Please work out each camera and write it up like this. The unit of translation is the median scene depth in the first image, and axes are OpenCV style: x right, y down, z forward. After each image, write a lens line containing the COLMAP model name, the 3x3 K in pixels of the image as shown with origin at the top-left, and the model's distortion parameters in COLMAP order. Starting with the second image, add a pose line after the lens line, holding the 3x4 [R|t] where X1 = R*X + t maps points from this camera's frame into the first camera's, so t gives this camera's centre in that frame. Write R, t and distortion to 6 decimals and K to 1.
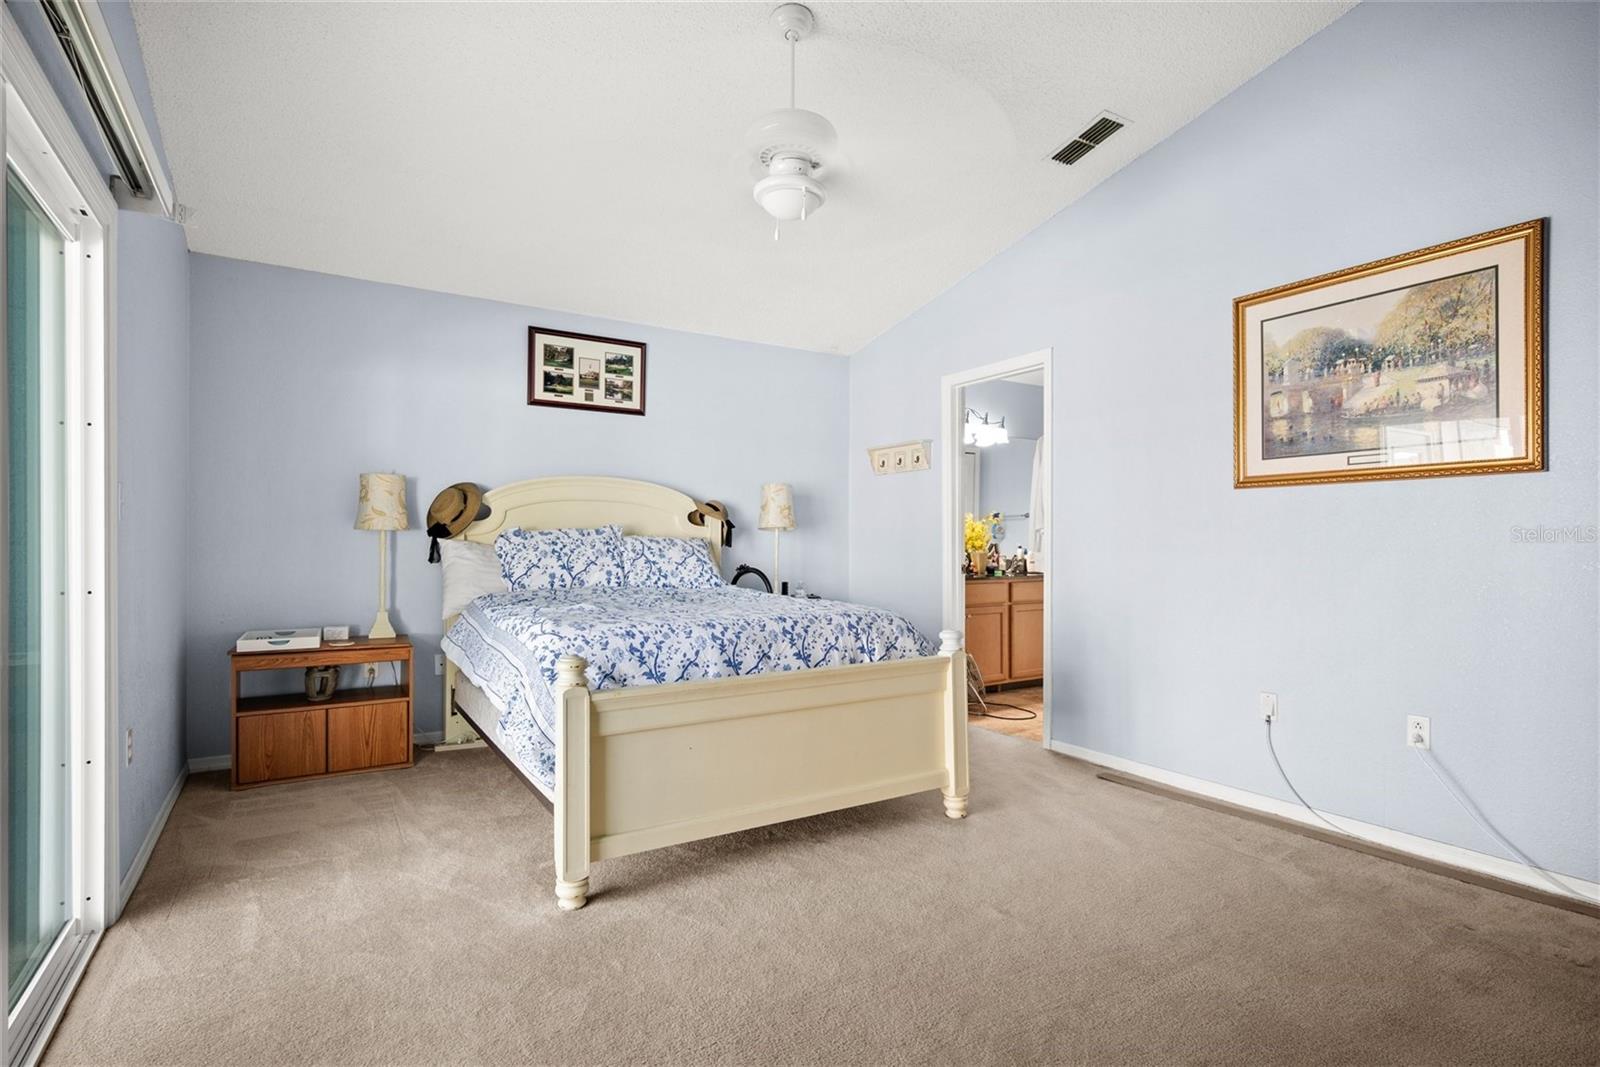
lens RADIAL K [[792.2, 0, 803.9], [0, 792.2, 537.2], [0, 0, 1]] dist [-0.011862, -0.000268]
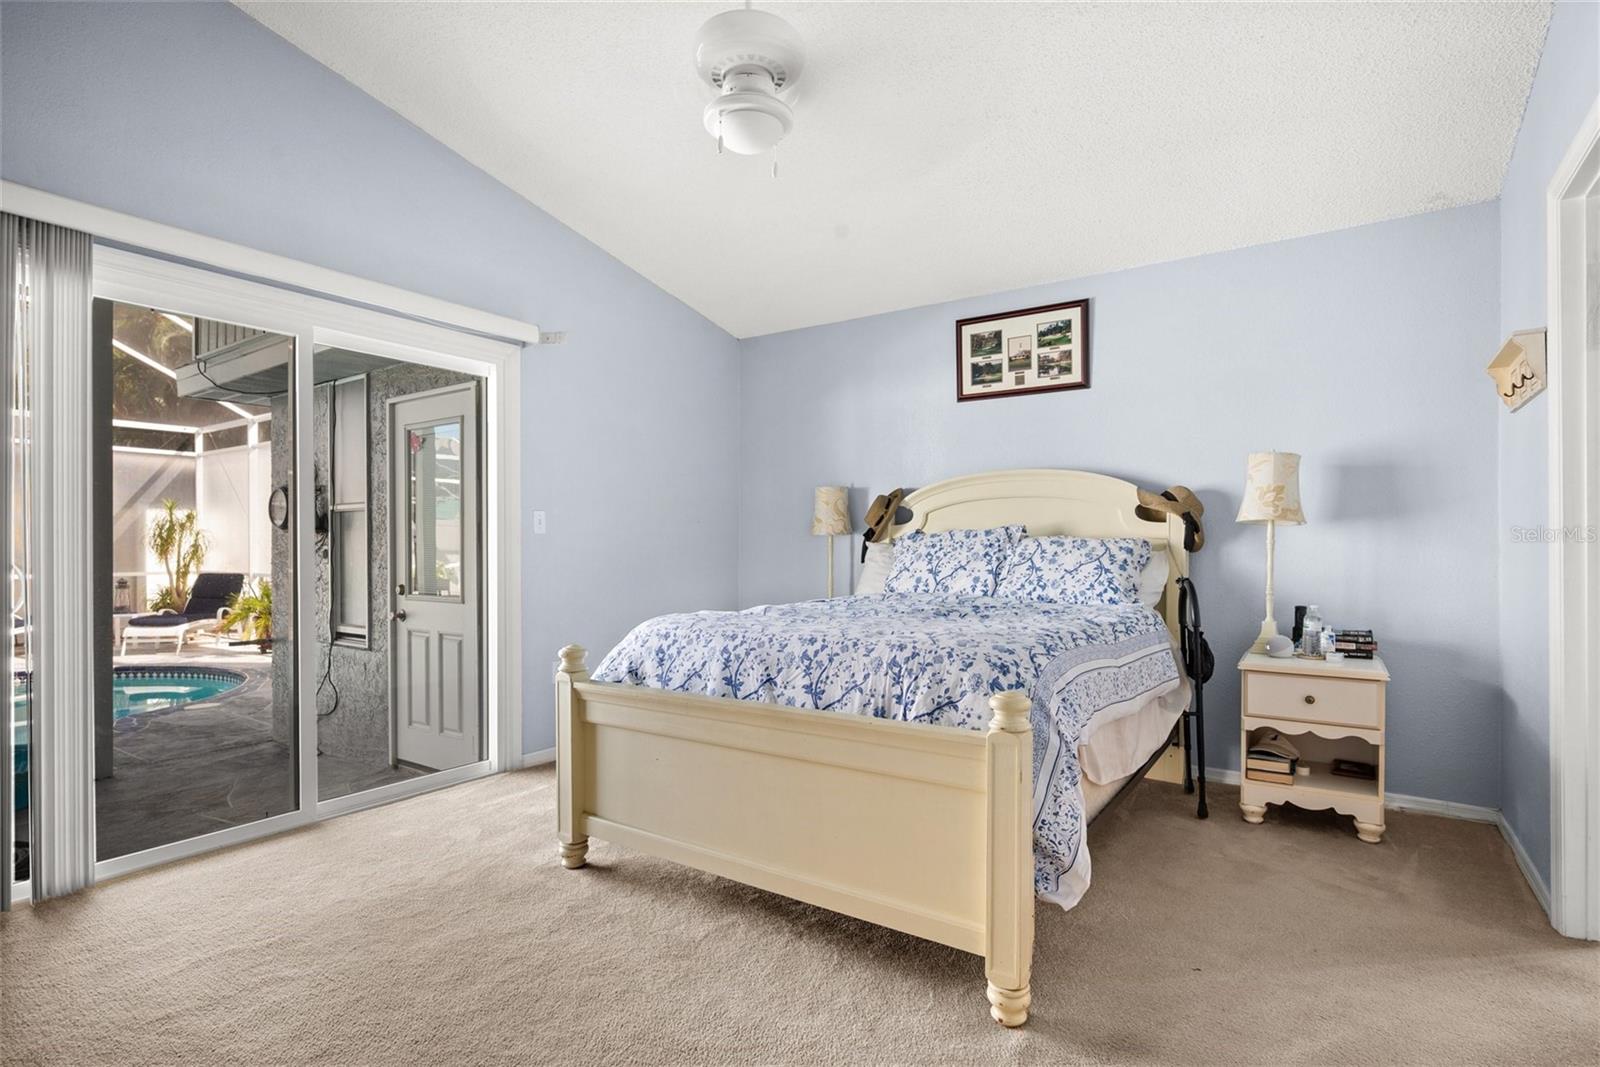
lens RADIAL K [[792.2, 0, 803.5], [0, 792.2, 544.1], [0, 0, 1]] dist [-0.011862, -0.000268]
pose [[0.397578, -0.004846, -0.917556, 0.468934], [0.009481, 0.999954, -0.001173, 0.004636], [0.917520, -0.008234, 0.397605, 0.452294]]
